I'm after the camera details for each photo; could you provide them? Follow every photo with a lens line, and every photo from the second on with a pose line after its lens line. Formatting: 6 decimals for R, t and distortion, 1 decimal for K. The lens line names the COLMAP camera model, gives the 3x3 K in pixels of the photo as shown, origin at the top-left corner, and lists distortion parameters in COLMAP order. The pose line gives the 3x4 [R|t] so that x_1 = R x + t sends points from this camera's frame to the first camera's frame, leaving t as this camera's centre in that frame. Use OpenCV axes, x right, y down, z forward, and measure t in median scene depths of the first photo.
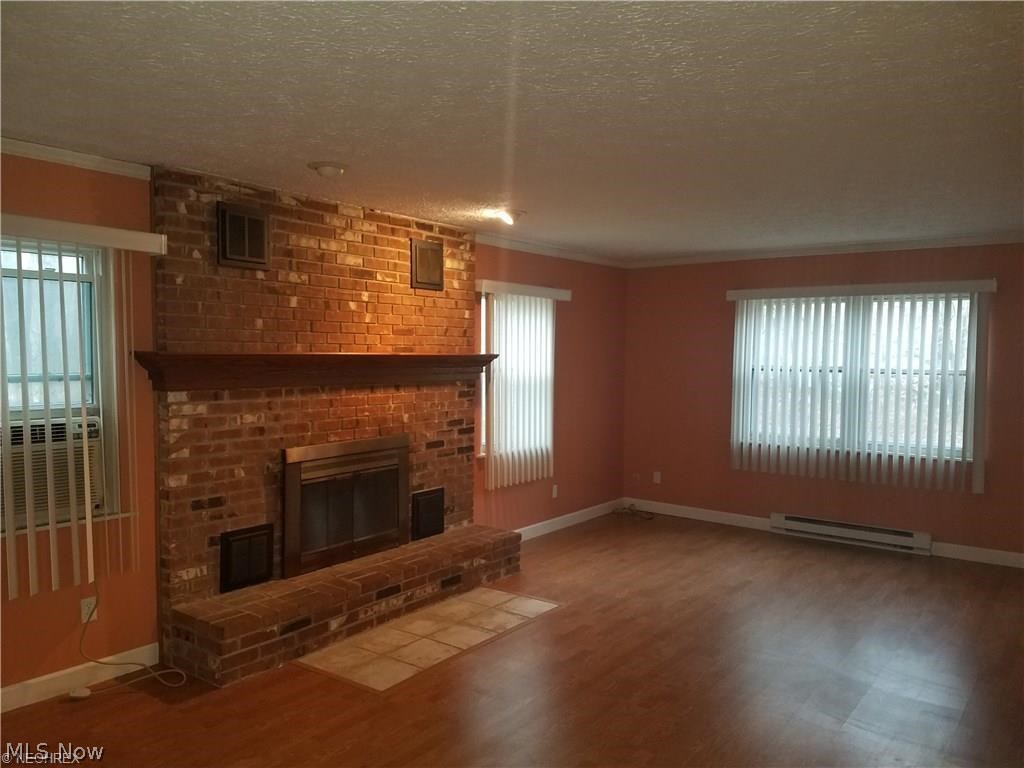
lens RADIAL K [[775.6, 0, 506.4], [0, 775.6, 379.3], [0, 0, 1]] dist [0.167611, -0.226596]
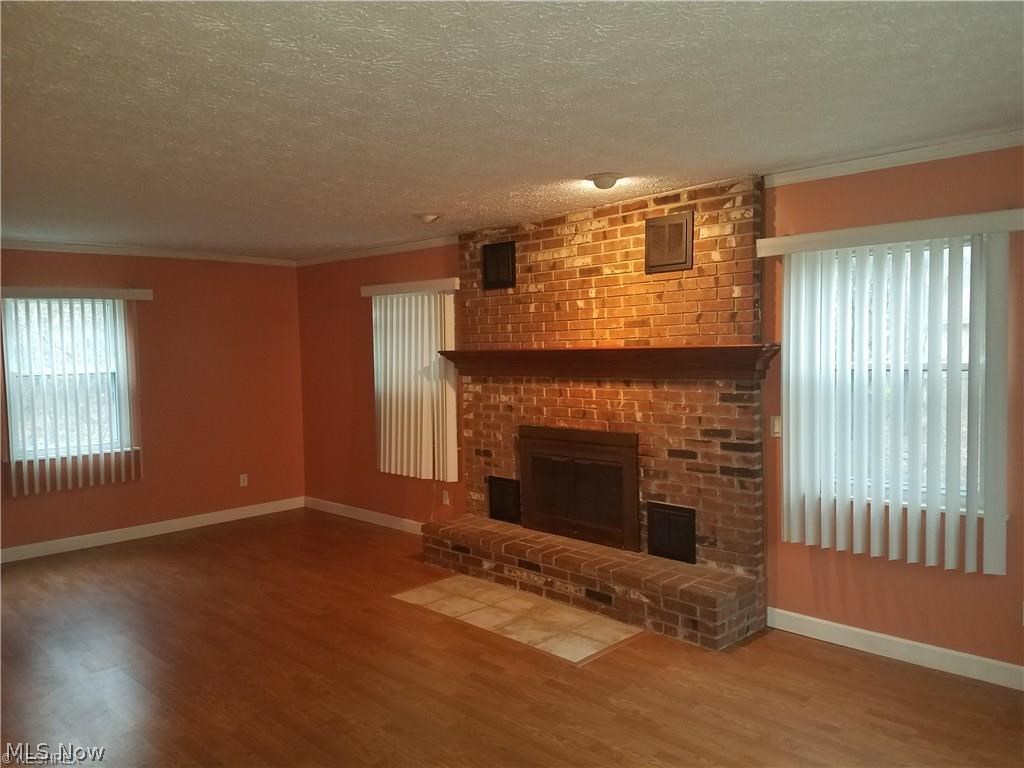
lens RADIAL K [[775.6, 0, 505.5], [0, 775.6, 378.3], [0, 0, 1]] dist [0.167611, -0.226596]
pose [[-0.158486, 0.028036, -0.986963, 0.871980], [-0.019568, 0.999311, 0.031528, -0.023445], [0.987167, 0.024310, -0.157829, 1.066009]]
